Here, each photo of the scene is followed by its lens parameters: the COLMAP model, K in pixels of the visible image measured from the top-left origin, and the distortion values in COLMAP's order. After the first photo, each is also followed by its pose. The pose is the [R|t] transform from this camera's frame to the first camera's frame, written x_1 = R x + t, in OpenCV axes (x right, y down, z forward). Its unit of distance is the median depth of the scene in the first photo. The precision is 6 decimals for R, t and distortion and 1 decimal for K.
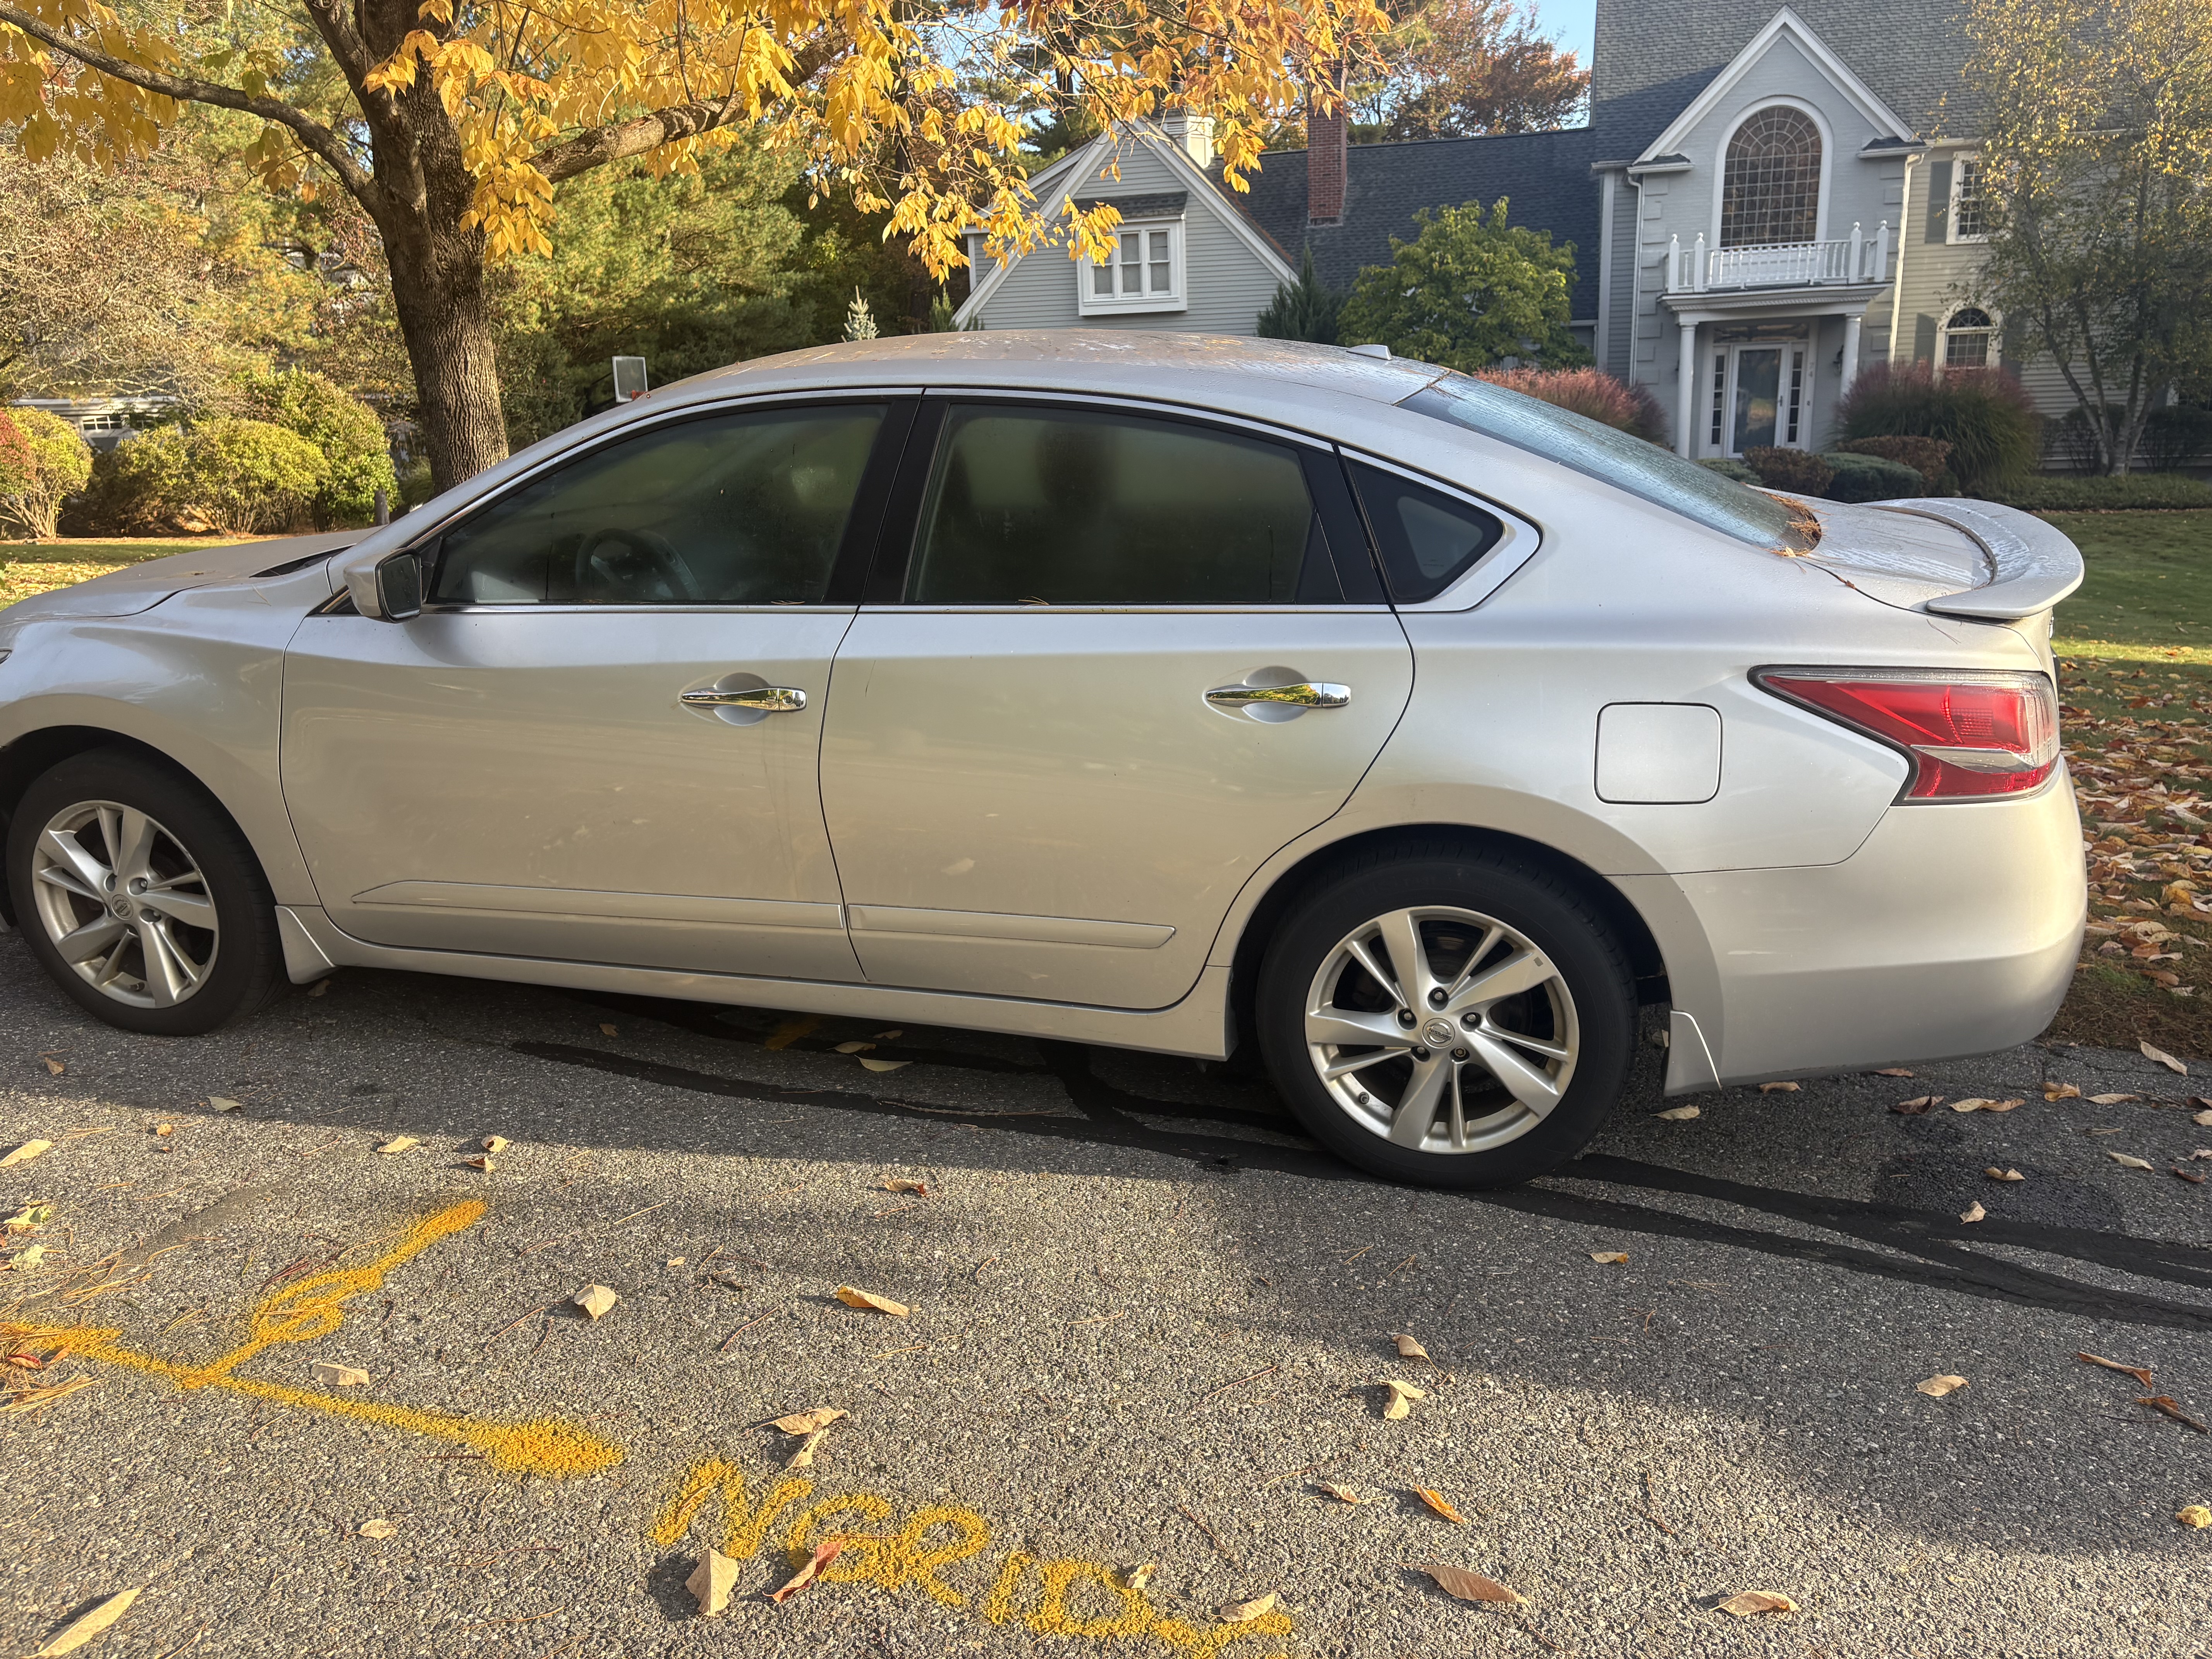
lens RADIAL K [[1616.4, 0, 1112.2], [0, 1616.4, 842.2], [0, 0, 1]] dist [0.009930, -0.033172]
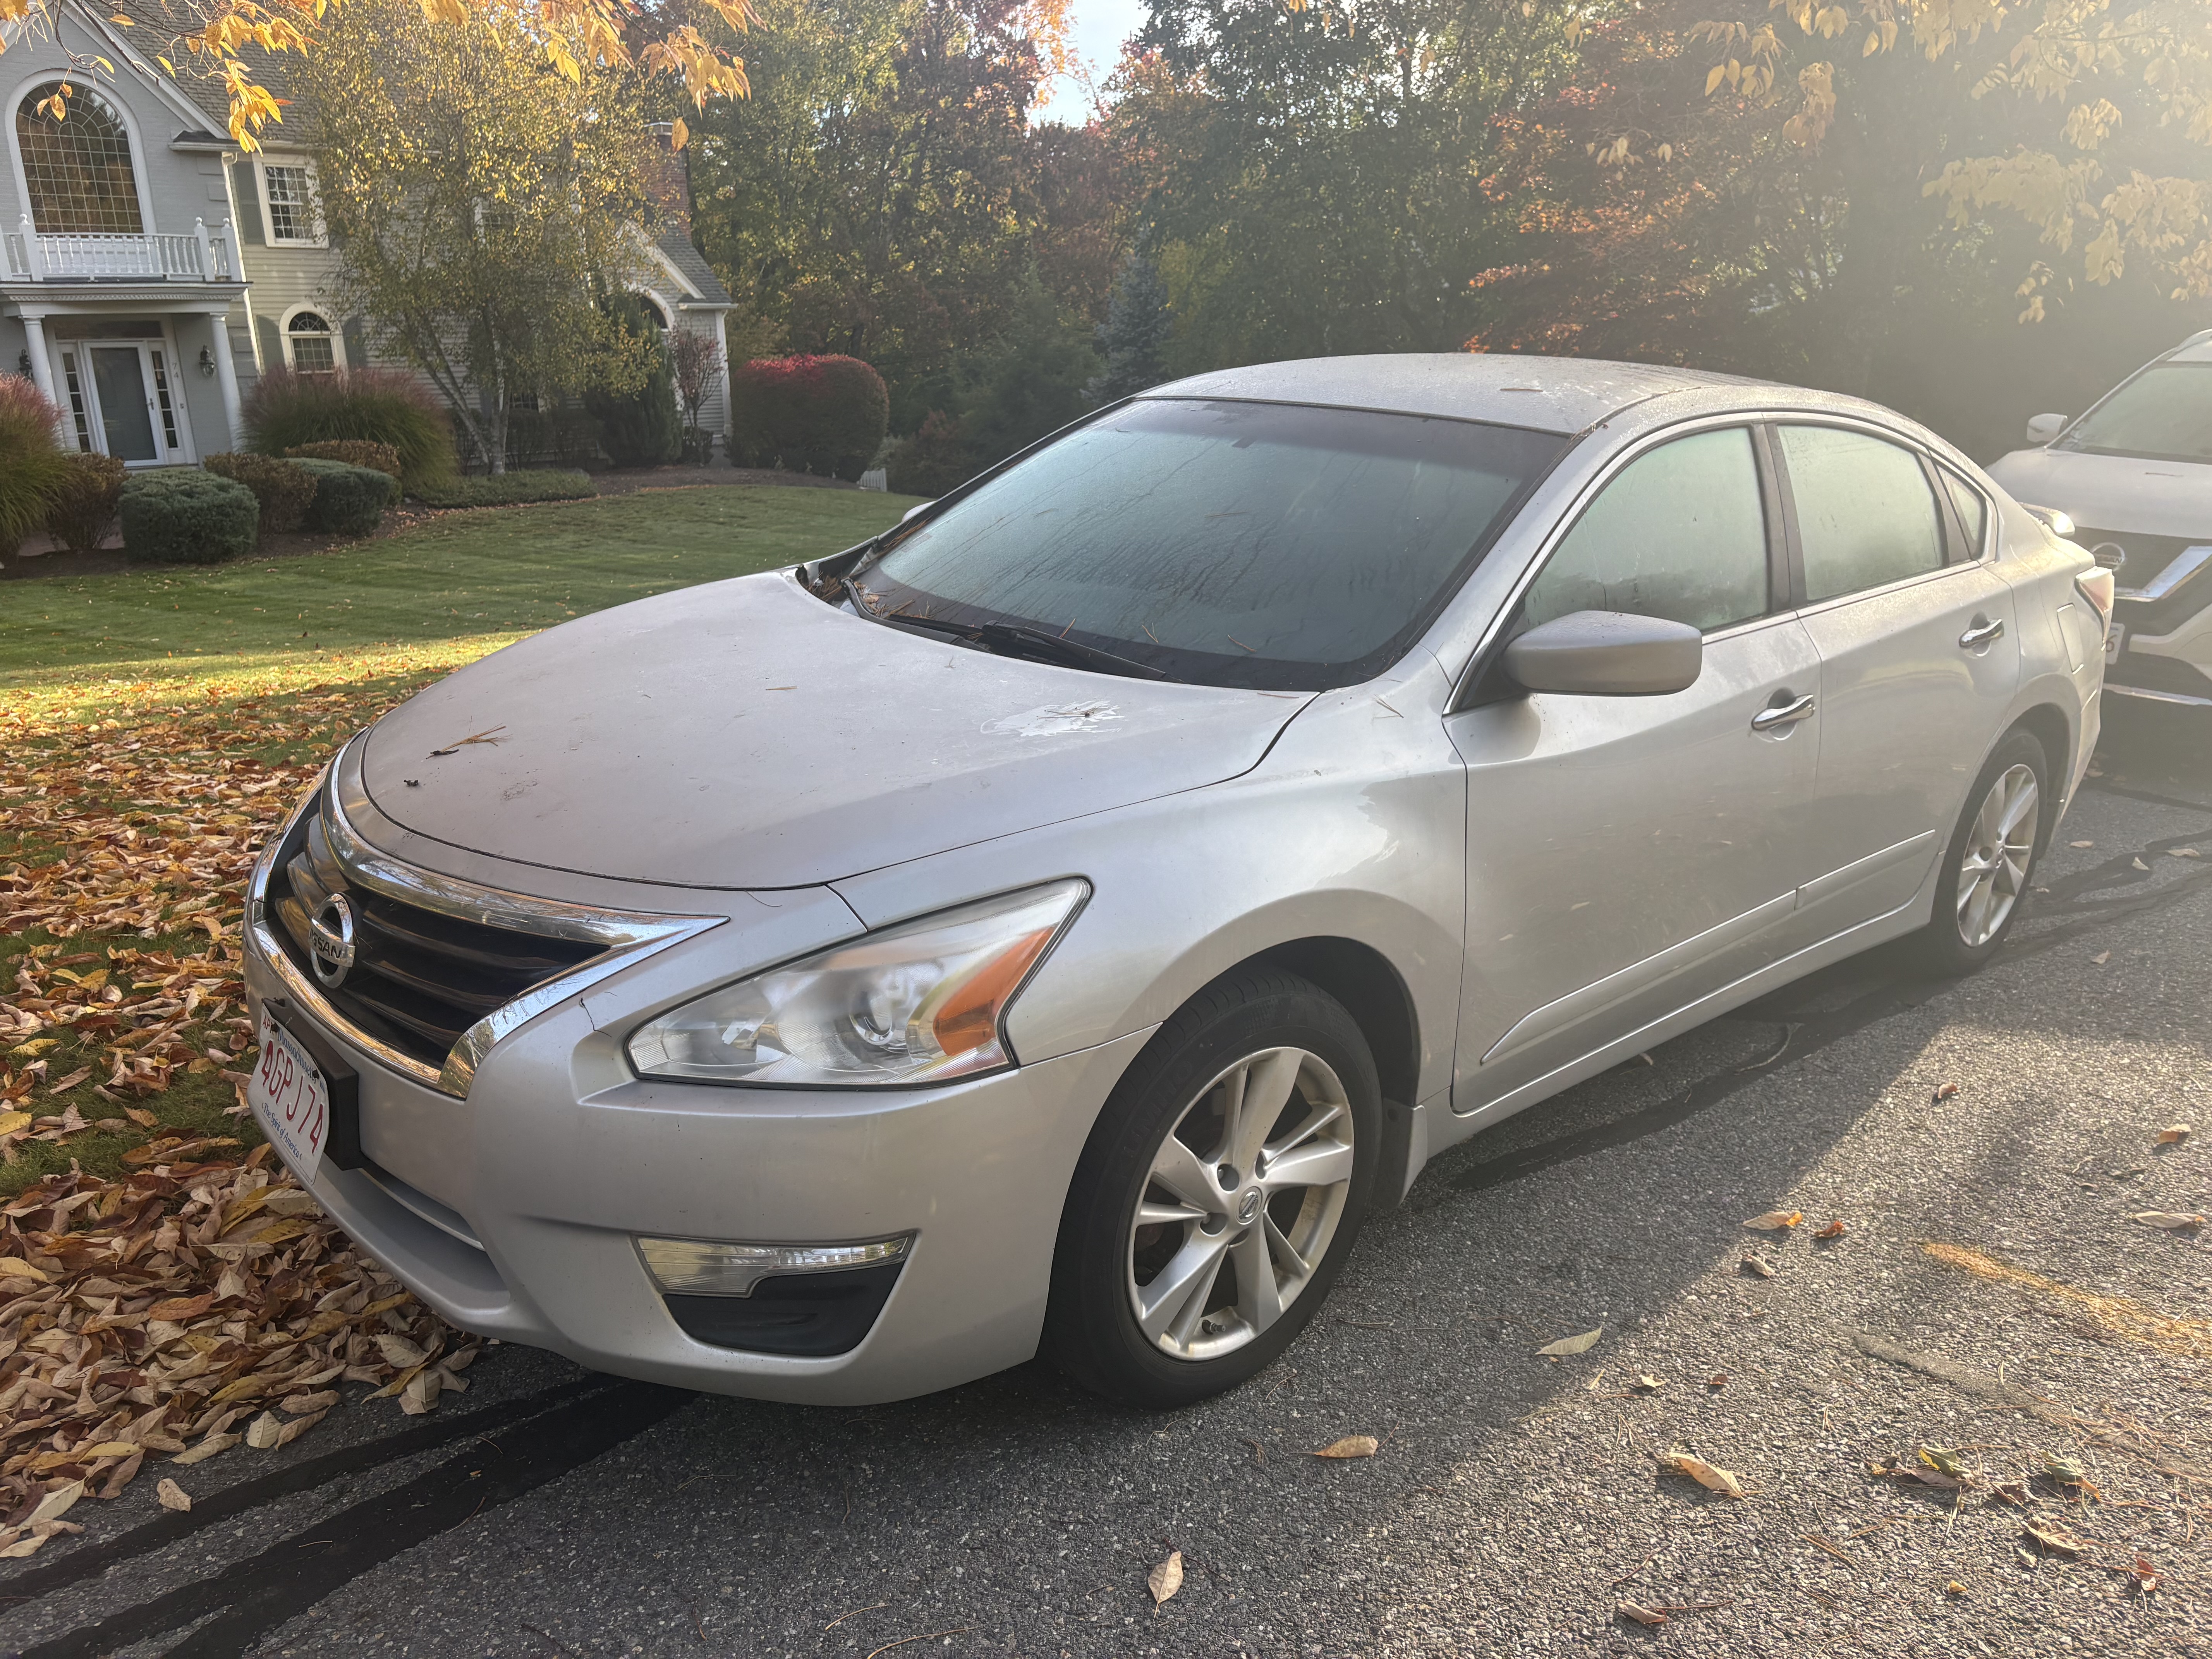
lens RADIAL K [[1616.4, 0, 1112.2], [0, 1616.4, 842.2], [0, 0, 1]] dist [0.009930, -0.033172]
pose [[0.528873, -0.214565, 0.821130, -0.103377], [0.214254, 0.969931, 0.115451, -0.017481], [-0.821212, 0.114871, 0.558942, 0.058237]]
